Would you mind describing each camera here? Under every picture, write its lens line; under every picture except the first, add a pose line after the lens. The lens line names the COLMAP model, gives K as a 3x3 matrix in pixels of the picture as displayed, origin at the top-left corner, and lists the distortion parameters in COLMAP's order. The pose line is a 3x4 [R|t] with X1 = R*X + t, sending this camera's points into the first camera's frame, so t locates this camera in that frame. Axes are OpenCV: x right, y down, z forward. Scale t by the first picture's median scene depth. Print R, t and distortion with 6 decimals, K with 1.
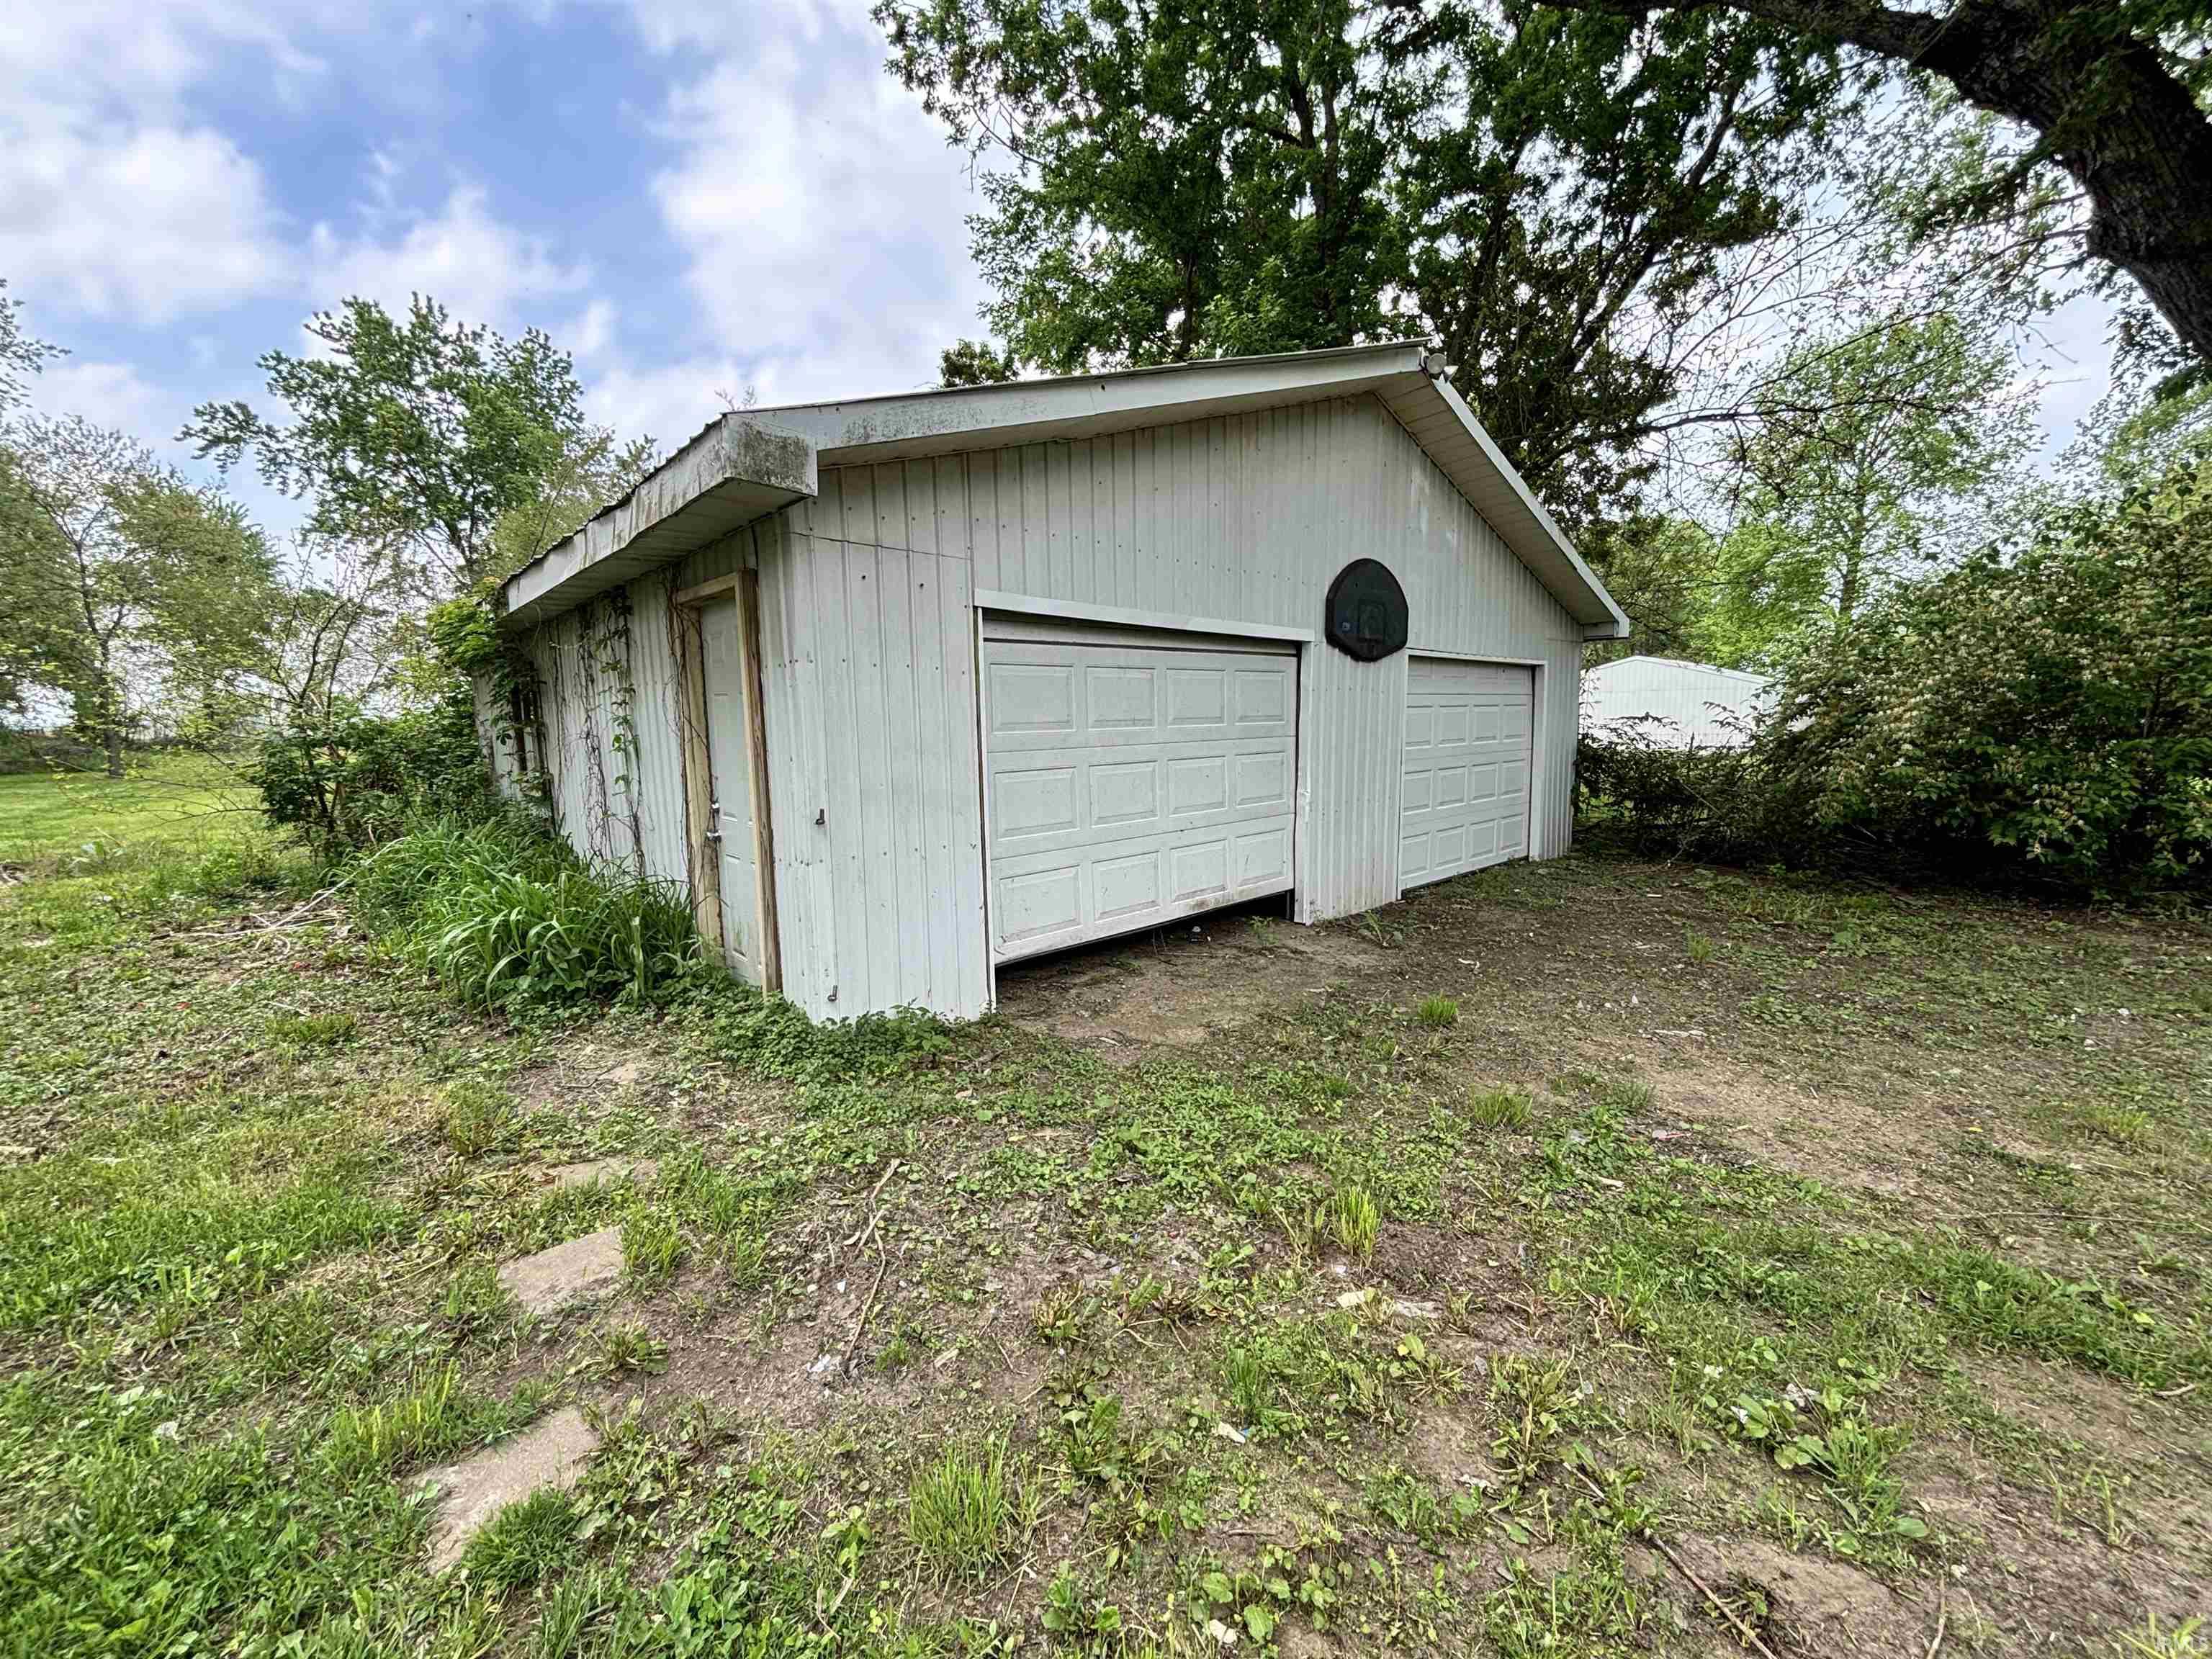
lens RADIAL K [[898.7, 0, 1107.2], [0, 898.7, 829.9], [0, 0, 1]] dist [0.021011, -0.000259]
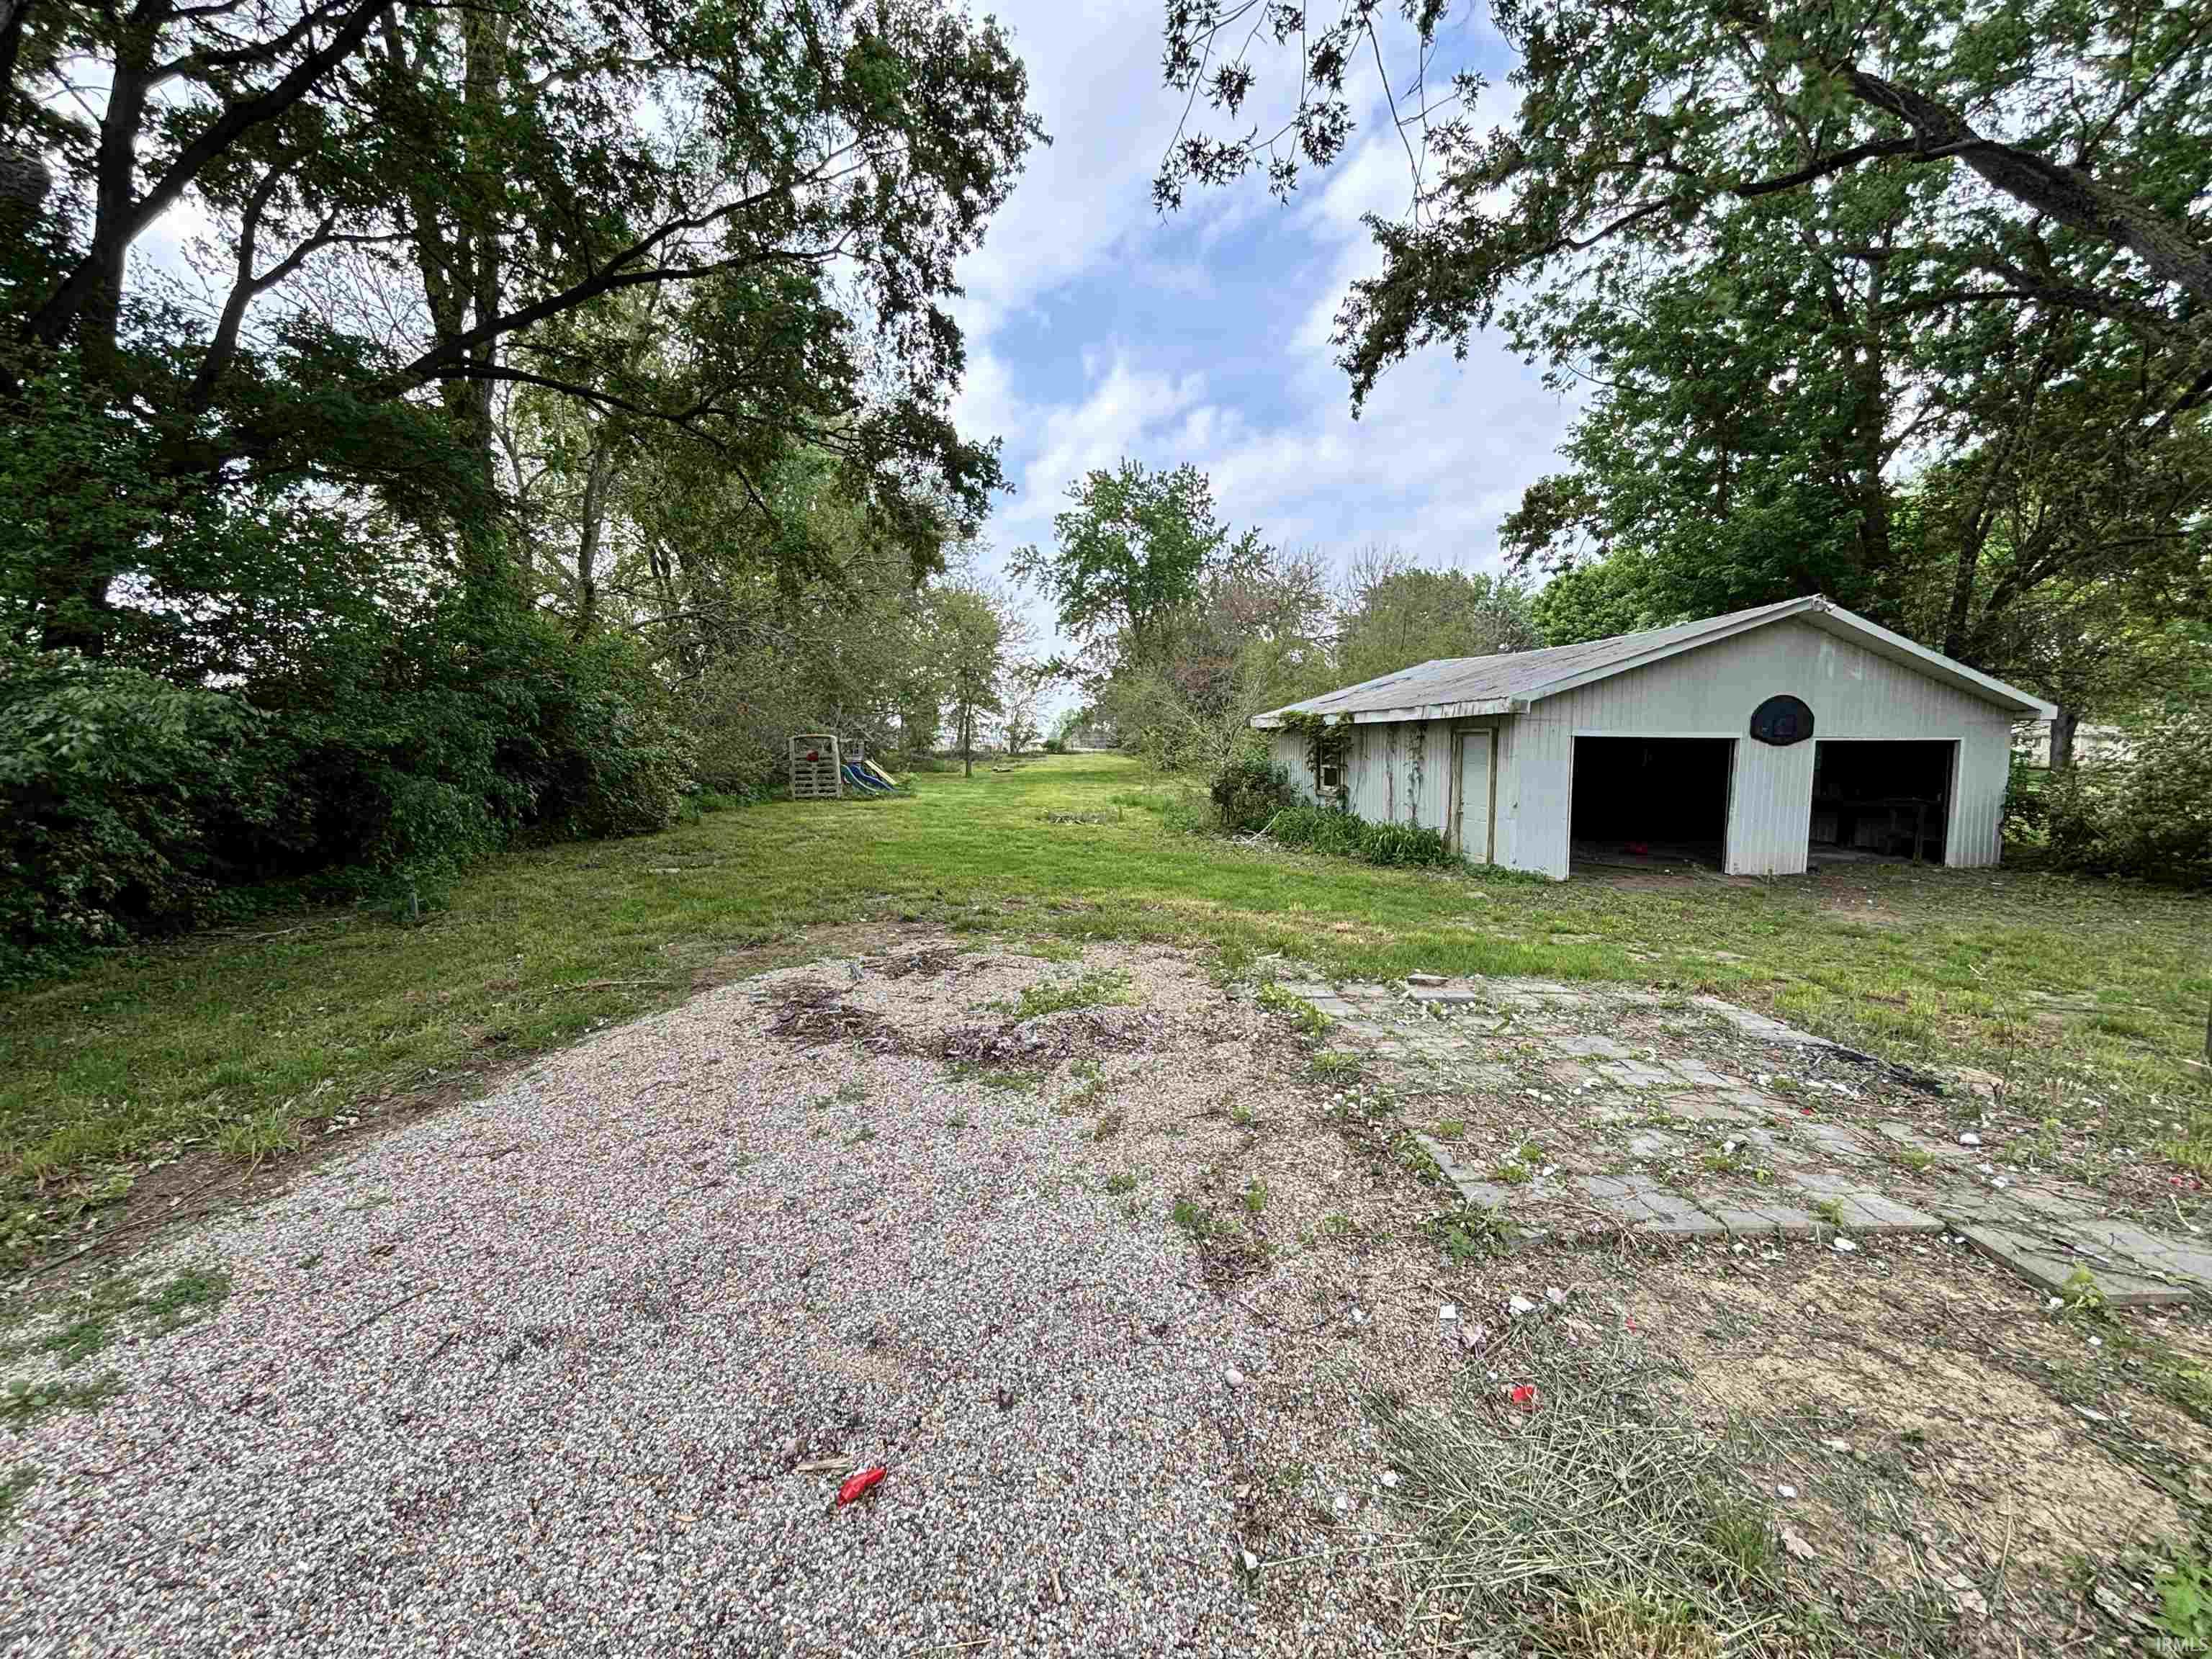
lens RADIAL K [[898.7, 0, 1107.2], [0, 898.7, 829.9], [0, 0, 1]] dist [0.021011, -0.000259]
pose [[0.852379, 0.057332, -0.519772, 0.033963], [-0.065866, 0.997826, 0.002047, 0.044894], [0.518759, 0.032490, 0.854303, -0.696895]]
